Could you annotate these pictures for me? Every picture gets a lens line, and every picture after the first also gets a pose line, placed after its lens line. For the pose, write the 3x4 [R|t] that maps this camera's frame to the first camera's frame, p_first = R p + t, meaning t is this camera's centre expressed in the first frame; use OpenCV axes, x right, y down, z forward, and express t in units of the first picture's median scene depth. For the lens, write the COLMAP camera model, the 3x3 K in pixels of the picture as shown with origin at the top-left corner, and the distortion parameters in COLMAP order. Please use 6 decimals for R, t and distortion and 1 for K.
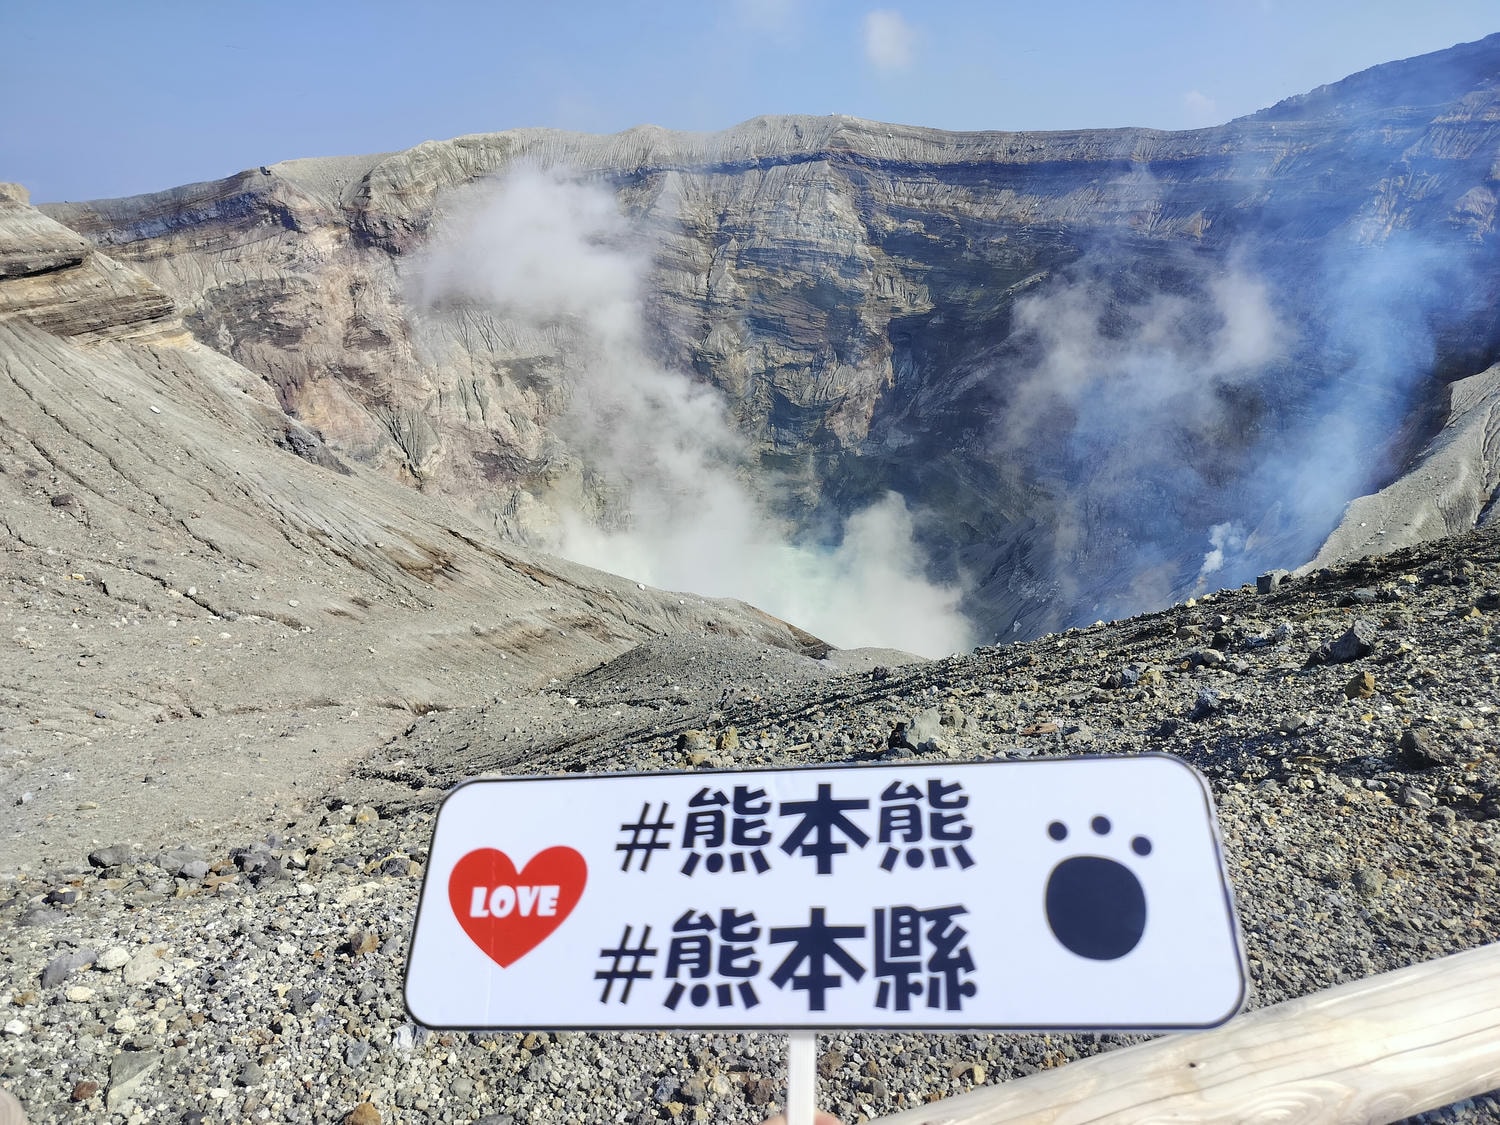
lens RADIAL K [[1064.5, 0, 760.8], [0, 1064.5, 567.1], [0, 0, 1]] dist [0.061240, -0.079017]
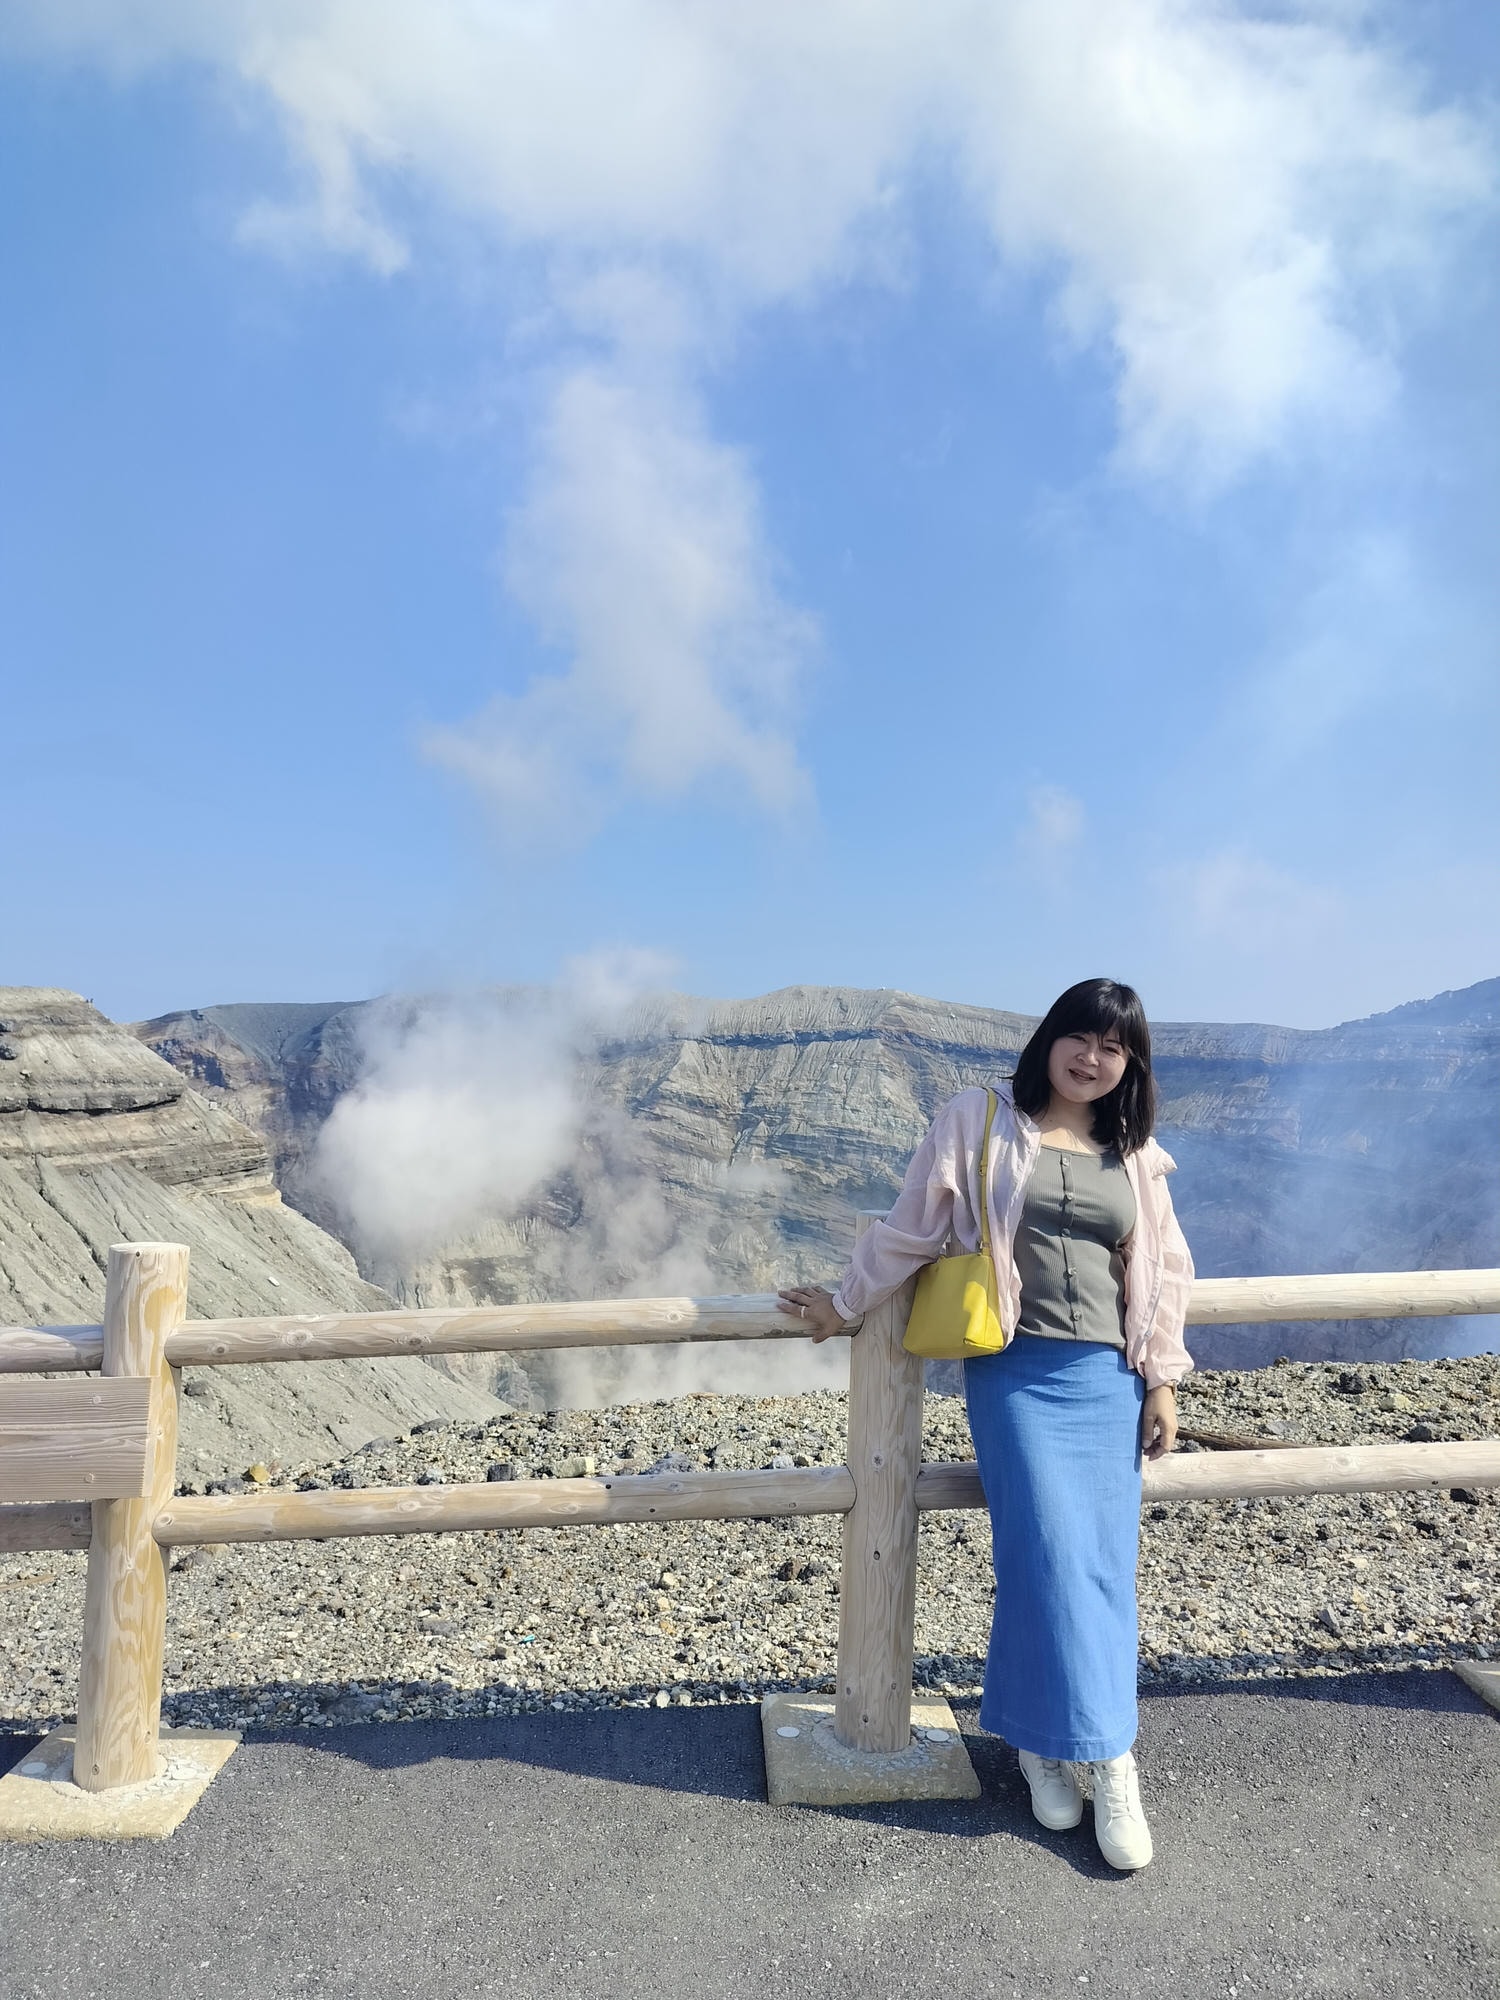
lens RADIAL K [[1403.7, 0, 742.6], [0, 1403.7, 997.7], [0, 0, 1]] dist [0.166918, -0.266313]
pose [[0.998263, 0.055825, 0.018844, -0.067655], [-0.044411, 0.923108, -0.381968, 0.012407], [-0.038719, 0.380468, 0.923983, -0.015149]]
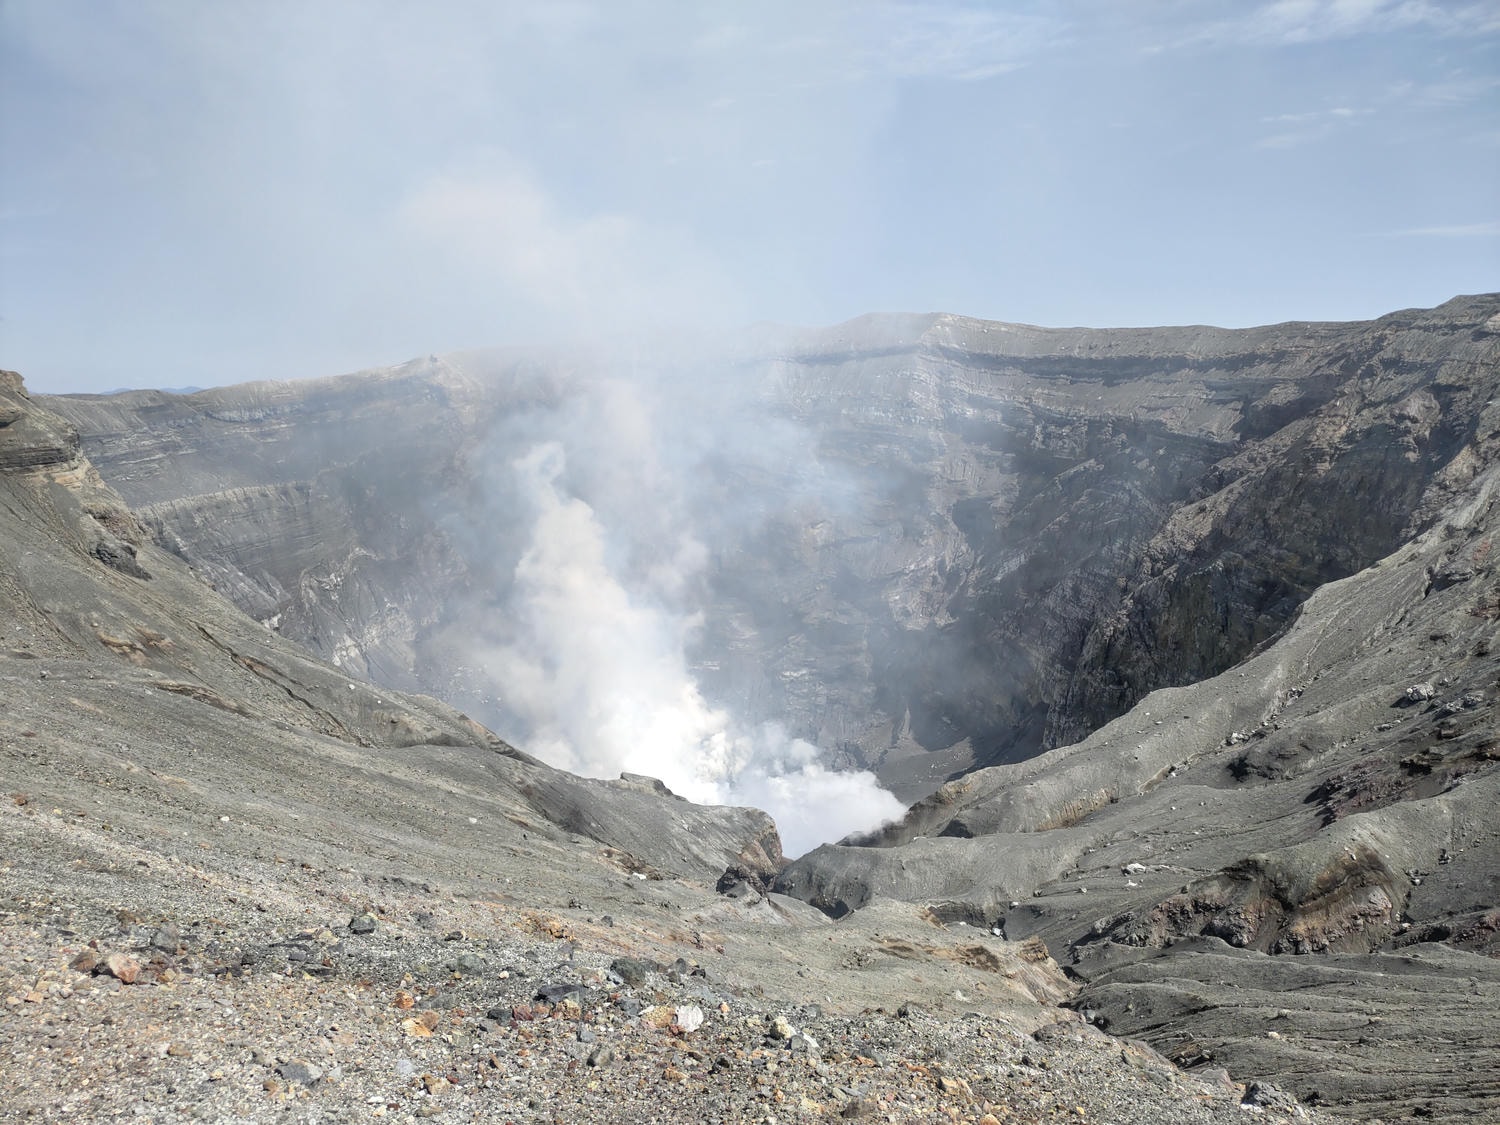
lens RADIAL K [[1107.8, 0, 762.9], [0, 1107.8, 565.1], [0, 0, 1]] dist [0.073548, -0.103755]
pose [[0.961948, 0.060540, -0.266441, 0.227791], [-0.104014, 0.982860, -0.152206, 0.008914], [0.252660, 0.174128, 0.951757, -0.047391]]
